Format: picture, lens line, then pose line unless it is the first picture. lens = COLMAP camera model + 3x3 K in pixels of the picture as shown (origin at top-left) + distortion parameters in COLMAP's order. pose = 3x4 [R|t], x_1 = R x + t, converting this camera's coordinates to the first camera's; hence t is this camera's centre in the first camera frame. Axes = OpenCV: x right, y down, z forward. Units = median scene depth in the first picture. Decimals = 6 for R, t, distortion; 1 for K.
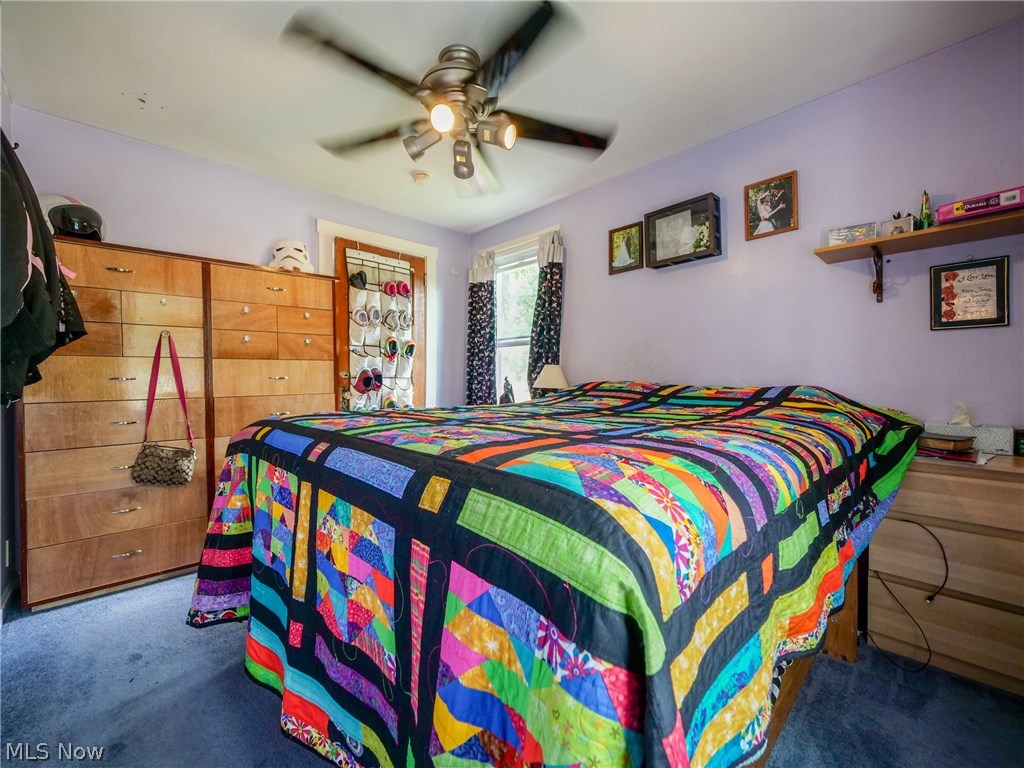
lens RADIAL K [[432.9, 0, 503.8], [0, 432.9, 381.1], [0, 0, 1]] dist [-0.002868, -0.000234]
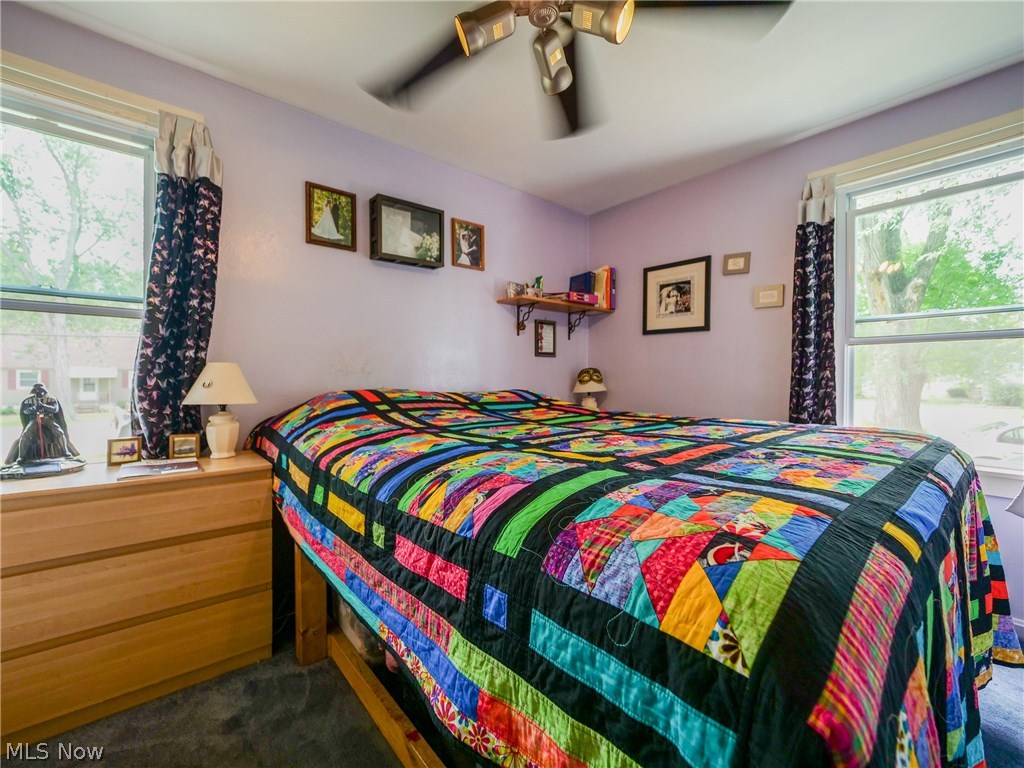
lens RADIAL K [[432.9, 0, 503.8], [0, 432.9, 381.1], [0, 0, 1]] dist [-0.002868, -0.000234]
pose [[0.056152, -0.003697, 0.998415, -0.488830], [0.001736, 0.999992, 0.003605, -0.016213], [-0.998421, 0.001531, 0.056158, 0.667730]]
